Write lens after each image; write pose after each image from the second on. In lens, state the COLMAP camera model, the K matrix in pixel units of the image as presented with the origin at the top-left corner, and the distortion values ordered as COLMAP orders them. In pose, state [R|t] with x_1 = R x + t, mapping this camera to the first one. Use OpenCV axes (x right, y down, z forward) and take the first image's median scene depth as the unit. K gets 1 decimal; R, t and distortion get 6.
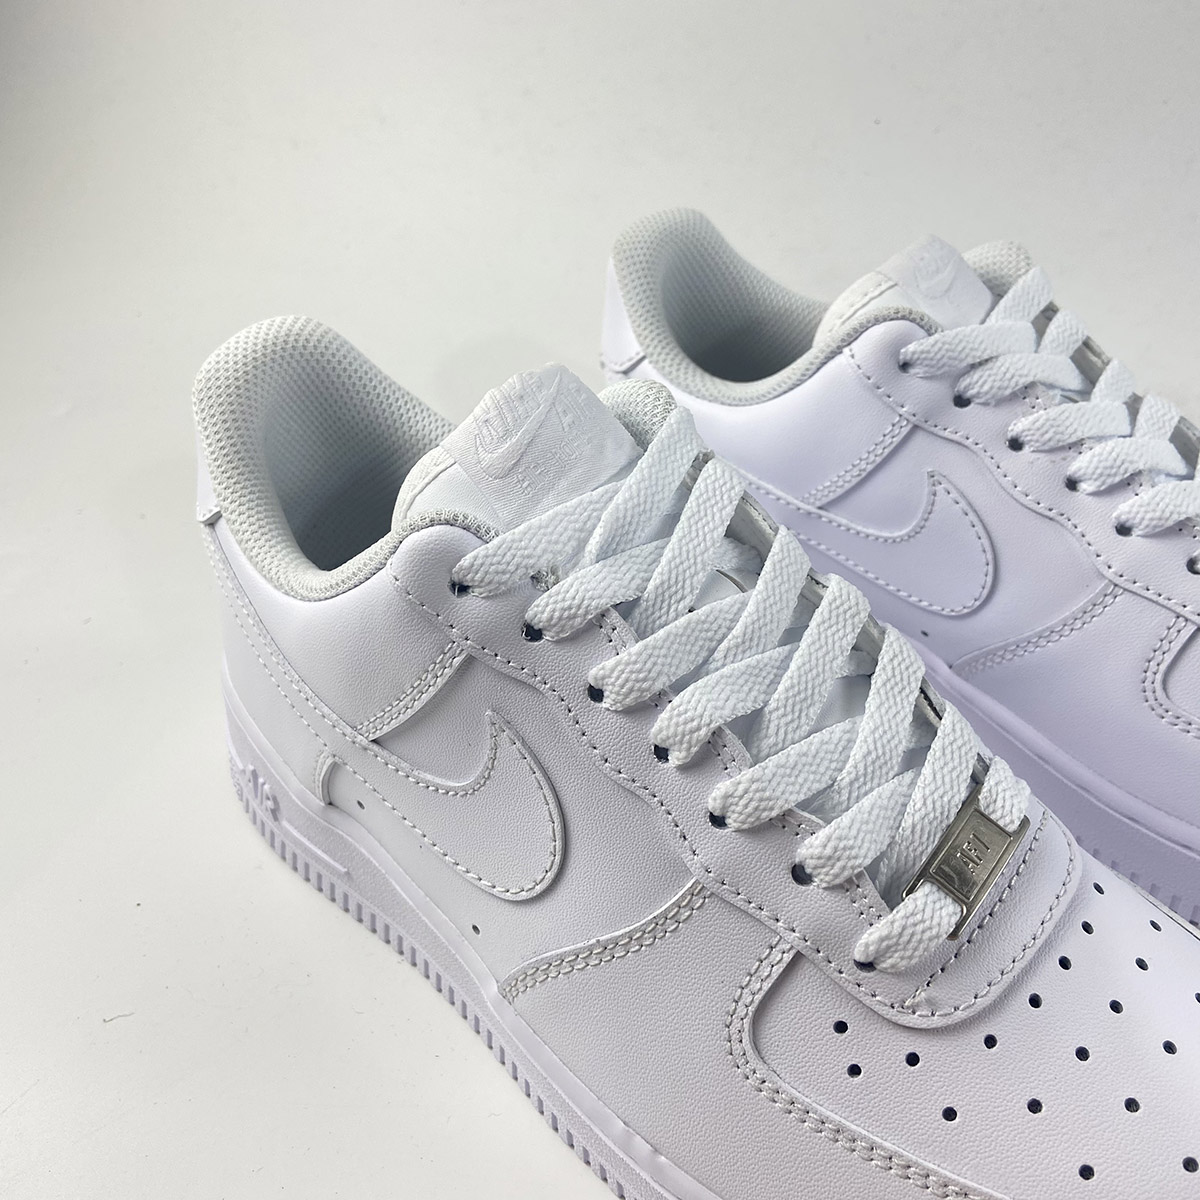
lens RADIAL K [[1236.1, 0, 594.6], [0, 1236.1, 595.2], [0, 0, 1]] dist [0.158834, -0.242517]
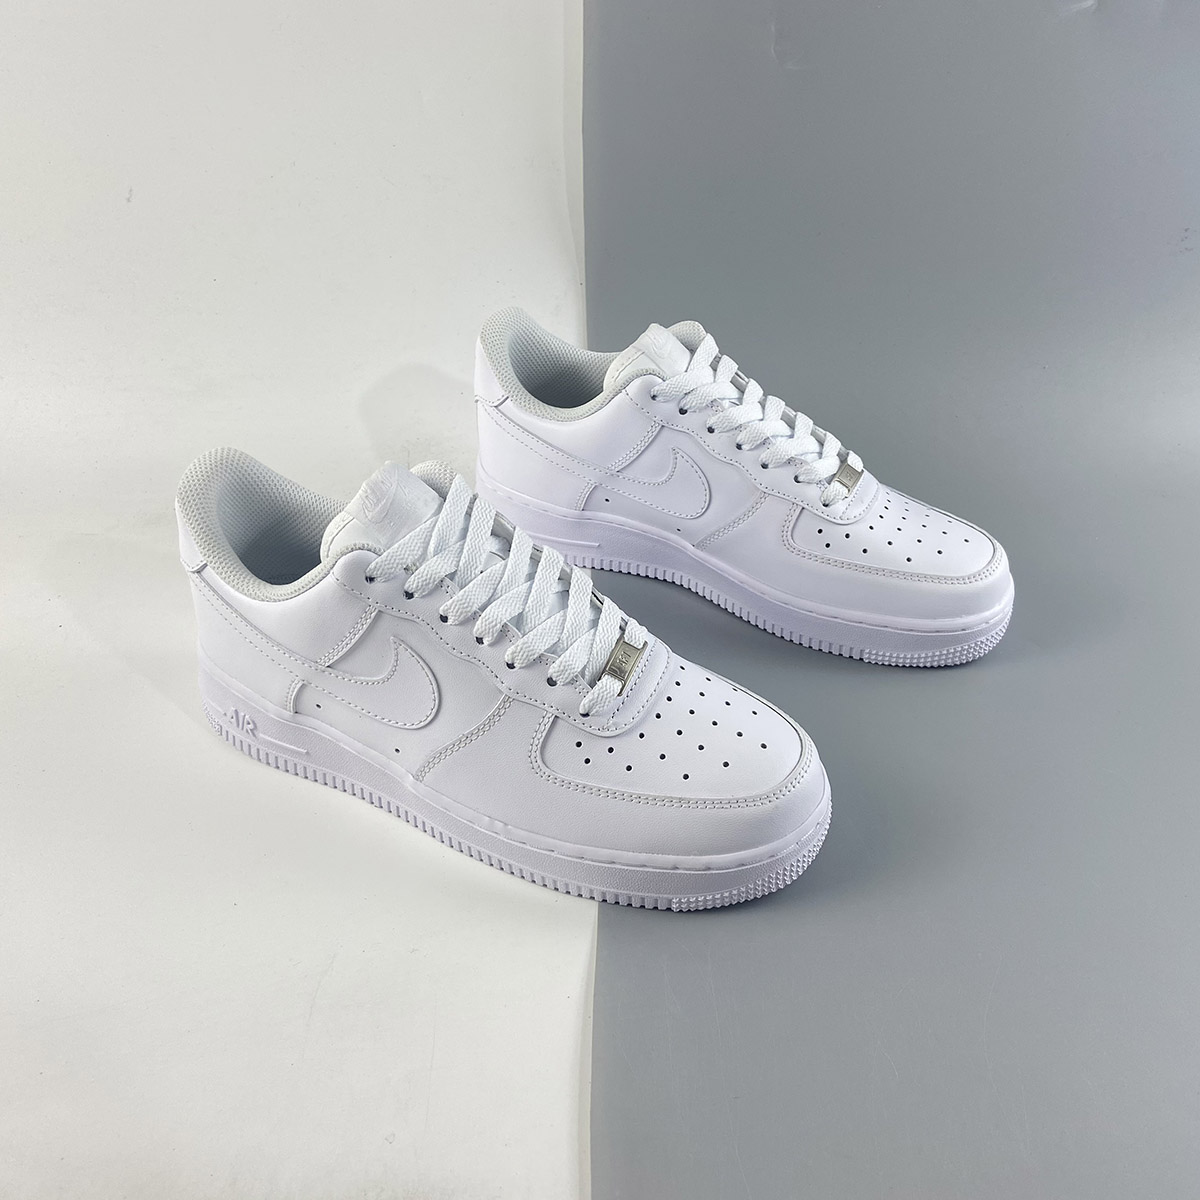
lens RADIAL K [[1236.1, 0, 594.6], [0, 1236.1, 595.2], [0, 0, 1]] dist [0.158834, -0.242517]
pose [[0.961899, -0.162050, 0.220206, -0.209503], [0.160892, 0.986697, 0.023305, 0.032595], [-0.221053, 0.013012, 0.975175, -1.103949]]
